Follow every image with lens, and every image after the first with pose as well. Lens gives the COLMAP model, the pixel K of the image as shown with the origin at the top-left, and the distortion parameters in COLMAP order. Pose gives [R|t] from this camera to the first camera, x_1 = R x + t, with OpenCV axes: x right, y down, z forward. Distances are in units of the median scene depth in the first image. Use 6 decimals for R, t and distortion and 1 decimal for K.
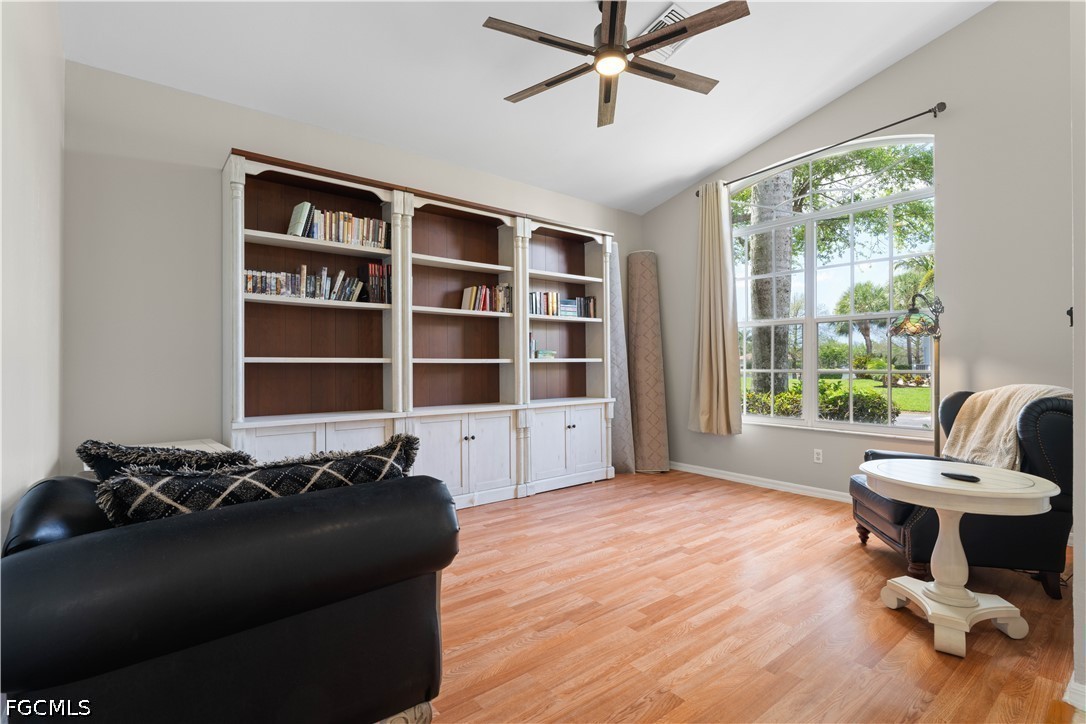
lens RADIAL K [[525.9, 0, 540.9], [0, 525.9, 362.3], [0, 0, 1]] dist [-0.014851, 0.000467]
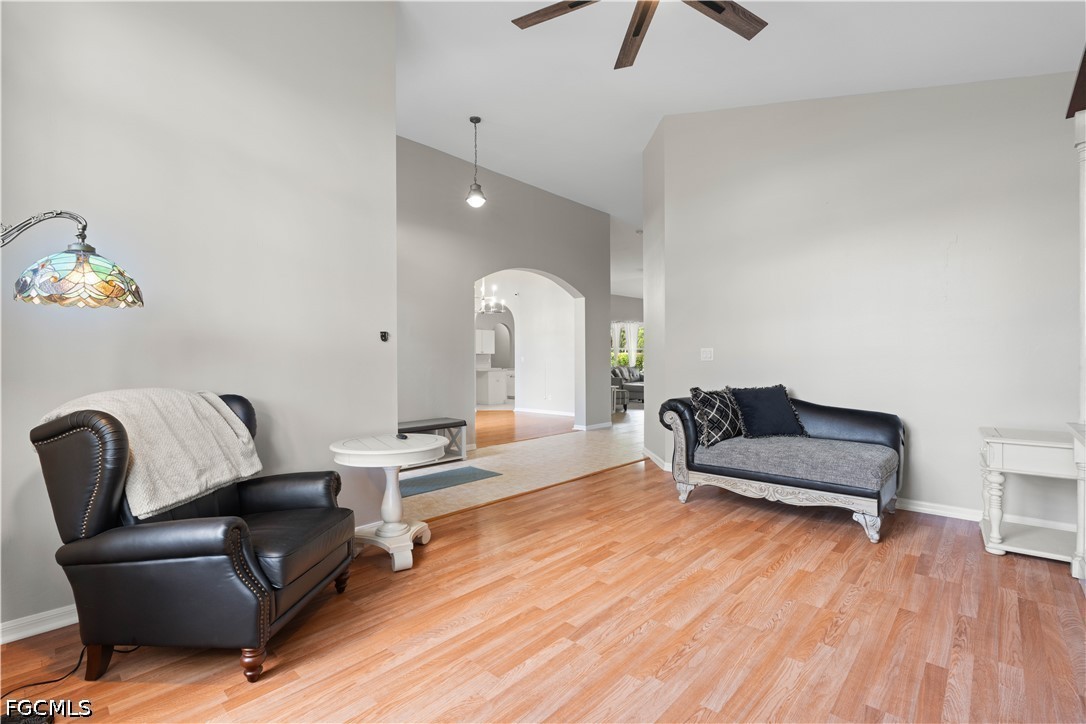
lens RADIAL K [[492.4, 0, 544.2], [0, 492.4, 363.2], [0, 0, 1]] dist [-0.011543, 0.003543]
pose [[-0.989821, 0.010174, -0.141951, 0.454753], [0.010101, 0.999948, 0.001234, 0.007221], [0.141957, -0.000213, -0.989873, 1.869757]]
